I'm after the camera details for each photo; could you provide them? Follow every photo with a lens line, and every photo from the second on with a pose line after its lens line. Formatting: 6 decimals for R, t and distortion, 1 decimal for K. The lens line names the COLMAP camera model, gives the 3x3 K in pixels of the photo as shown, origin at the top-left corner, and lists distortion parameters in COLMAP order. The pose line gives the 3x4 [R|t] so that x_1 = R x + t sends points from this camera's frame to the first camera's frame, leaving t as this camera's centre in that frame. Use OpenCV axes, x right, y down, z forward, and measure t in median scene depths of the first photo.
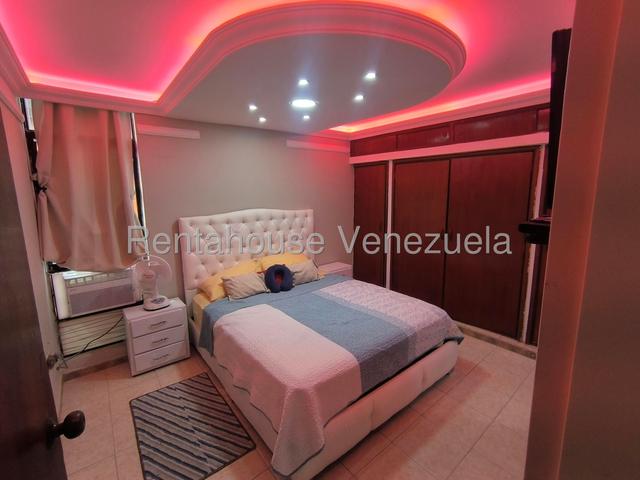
lens RADIAL K [[290.8, 0, 321.0], [0, 290.8, 235.4], [0, 0, 1]] dist [-0.028093, 0.013598]
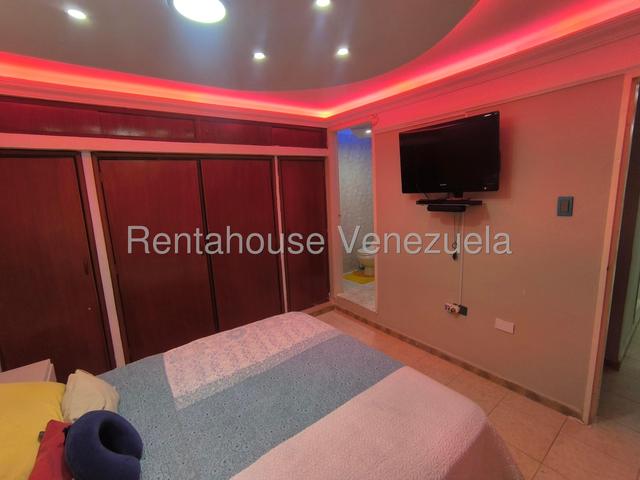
lens RADIAL K [[290.8, 0, 321.0], [0, 290.8, 235.4], [0, 0, 1]] dist [-0.028093, 0.013598]
pose [[0.032197, -0.156511, 0.987151, -0.486675], [0.197410, 0.969203, 0.147226, -0.118318], [-0.979792, 0.190134, 0.062102, 0.735823]]
